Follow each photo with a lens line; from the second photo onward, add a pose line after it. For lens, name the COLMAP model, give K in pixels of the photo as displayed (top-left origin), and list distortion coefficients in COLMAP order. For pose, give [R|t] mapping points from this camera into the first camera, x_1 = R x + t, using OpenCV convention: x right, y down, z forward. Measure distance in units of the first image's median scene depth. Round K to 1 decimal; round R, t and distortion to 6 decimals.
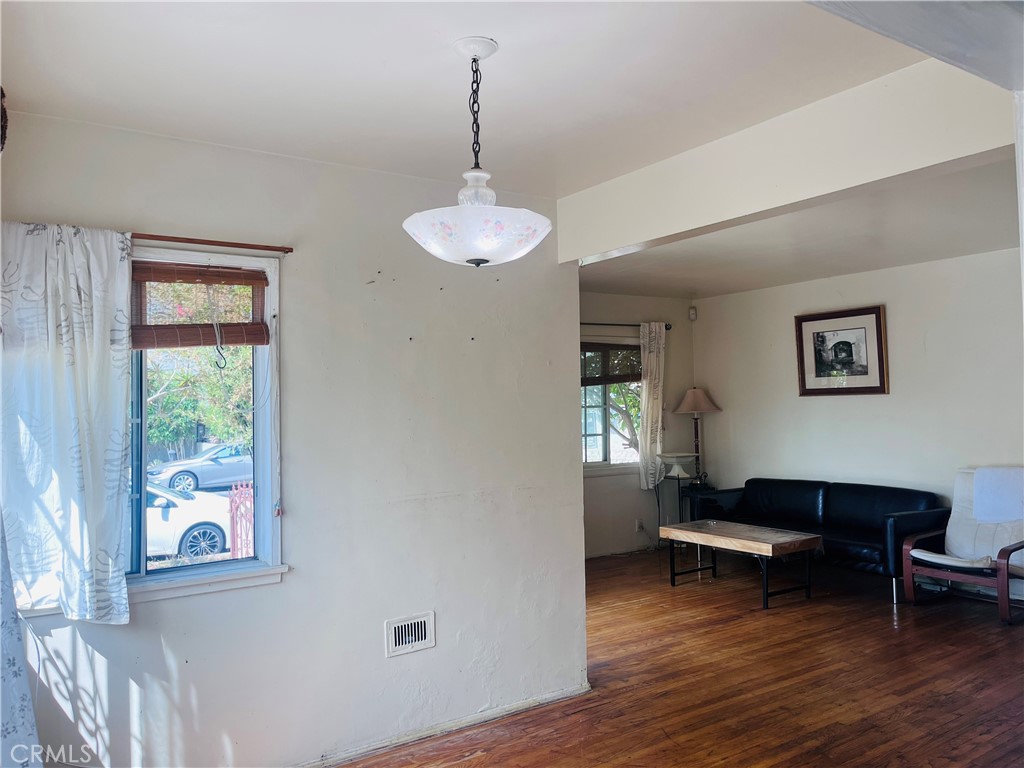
lens RADIAL K [[772.4, 0, 511.2], [0, 772.4, 378.7], [0, 0, 1]] dist [0.002293, -0.038964]
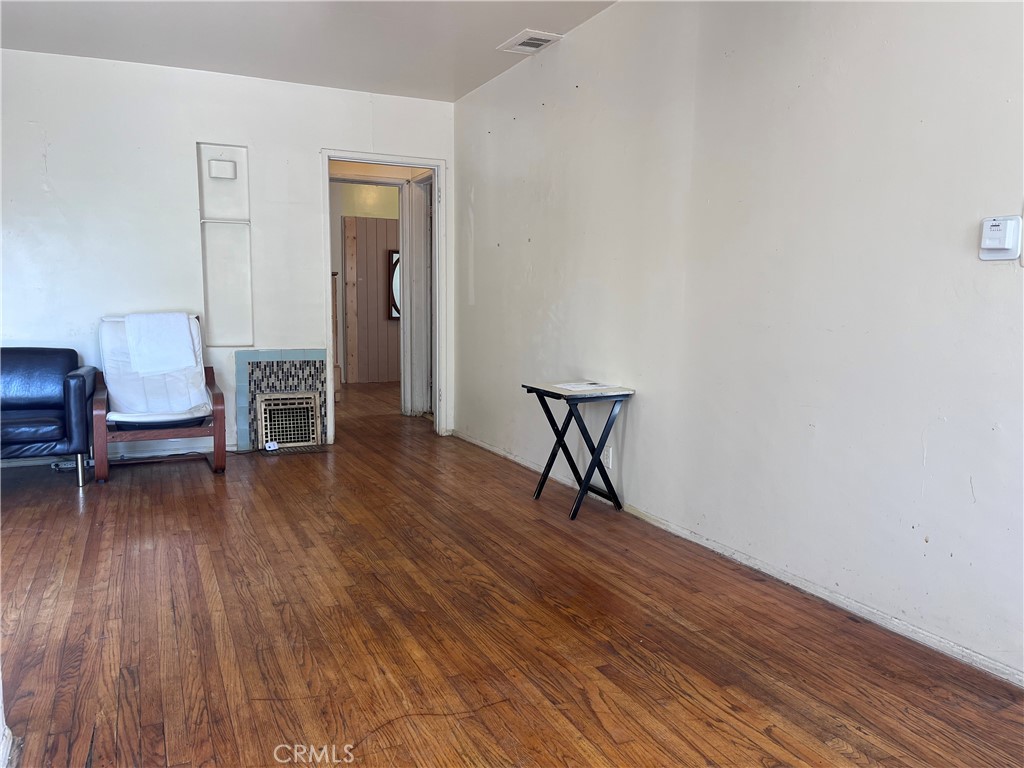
lens RADIAL K [[772.4, 0, 509.7], [0, 772.4, 386.1], [0, 0, 1]] dist [0.002293, -0.038964]
pose [[0.132741, -0.097987, 0.986295, -0.302999], [-0.036359, 0.993950, 0.103641, 0.127869], [-0.990484, -0.049618, 0.128375, 0.653258]]
